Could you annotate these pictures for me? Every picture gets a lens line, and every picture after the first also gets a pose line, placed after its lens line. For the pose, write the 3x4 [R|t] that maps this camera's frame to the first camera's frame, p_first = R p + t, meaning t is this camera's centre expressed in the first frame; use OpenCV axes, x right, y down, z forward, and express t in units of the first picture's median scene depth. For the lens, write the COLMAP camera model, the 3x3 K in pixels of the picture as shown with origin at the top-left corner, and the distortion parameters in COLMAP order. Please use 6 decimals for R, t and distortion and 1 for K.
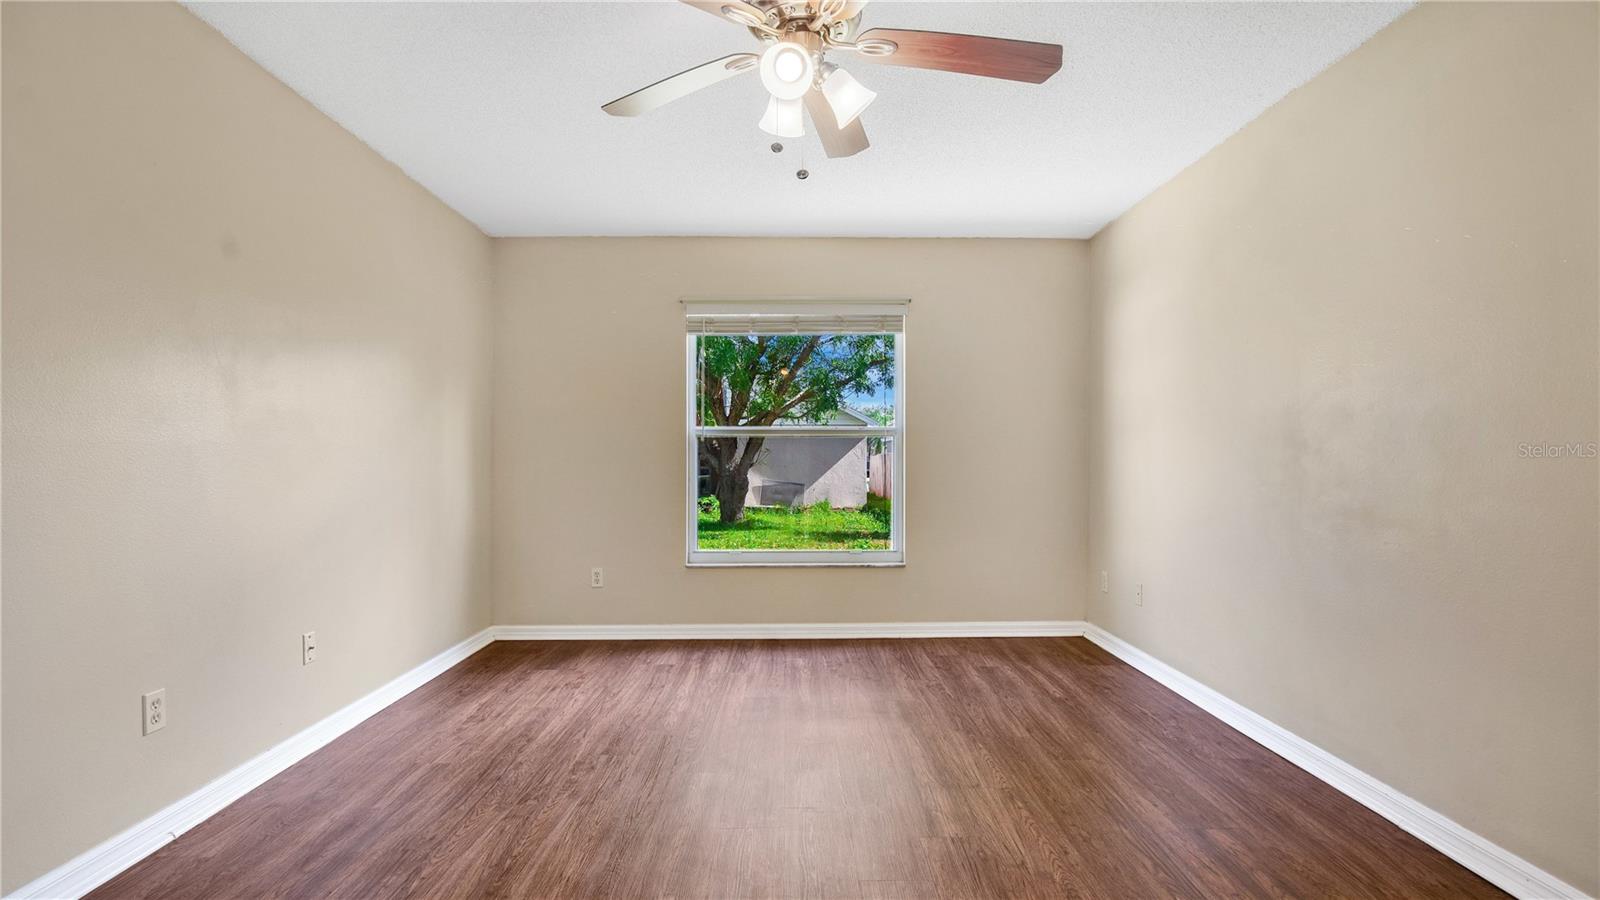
lens RADIAL K [[761.3, 0, 809.7], [0, 761.3, 448.8], [0, 0, 1]] dist [-0.026201, 0.000054]
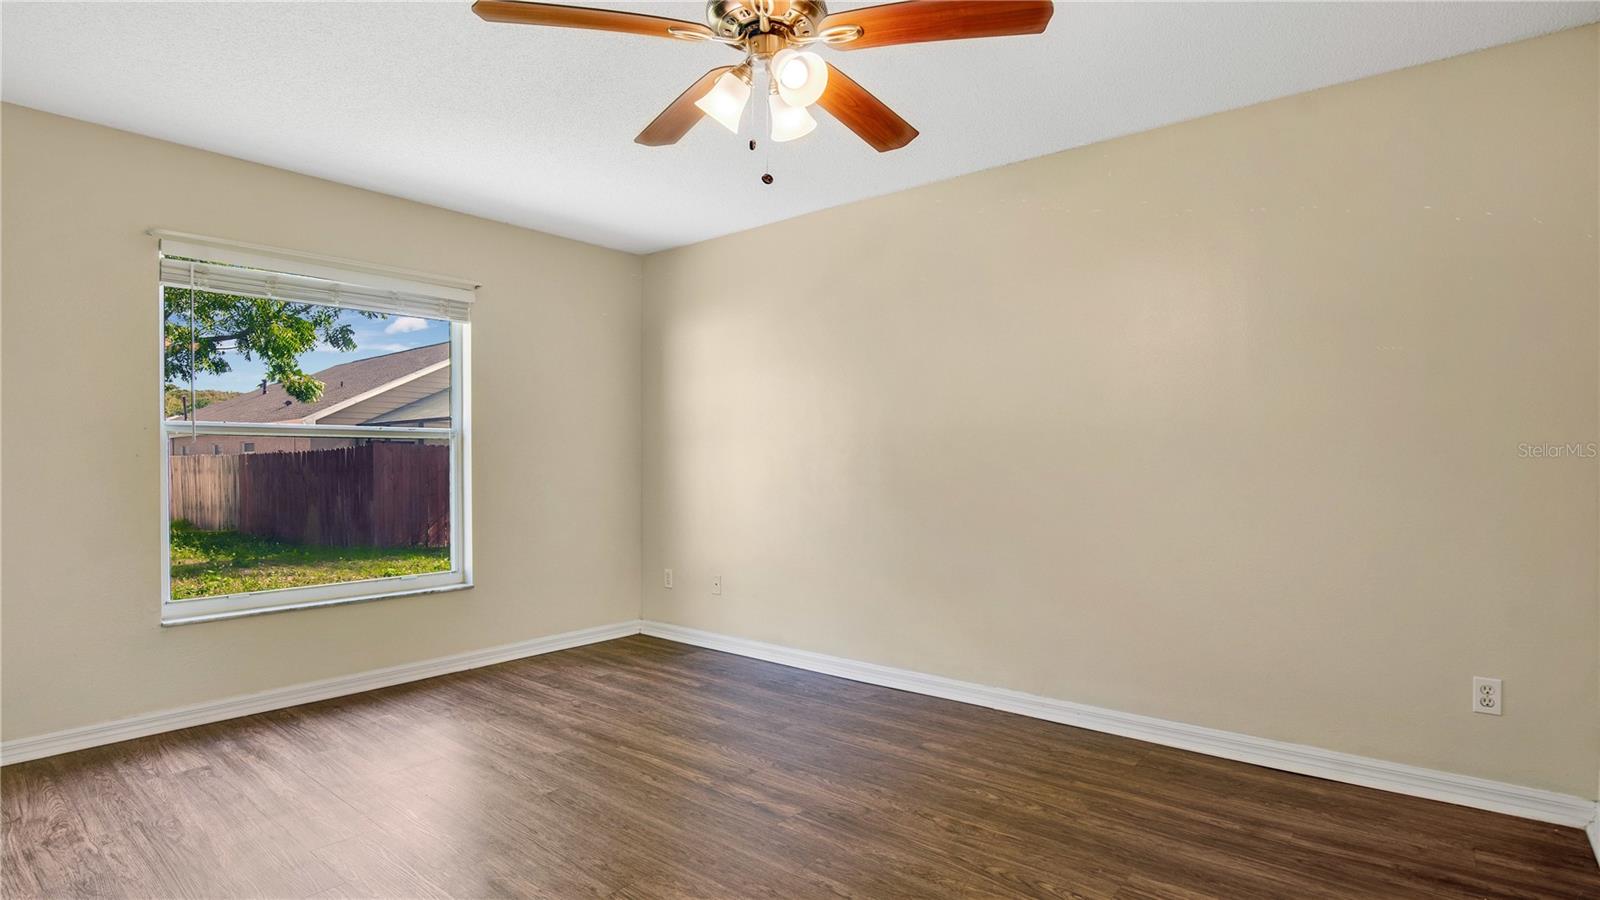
lens RADIAL K [[773.0, 0, 815.8], [0, 773.0, 460.1], [0, 0, 1]] dist [-0.018392, -0.000801]
pose [[0.657949, 0.000735, 0.753062, -0.338718], [-0.008014, 0.999950, 0.006025, -0.001526], [-0.753020, -0.009999, 0.657922, 0.135883]]
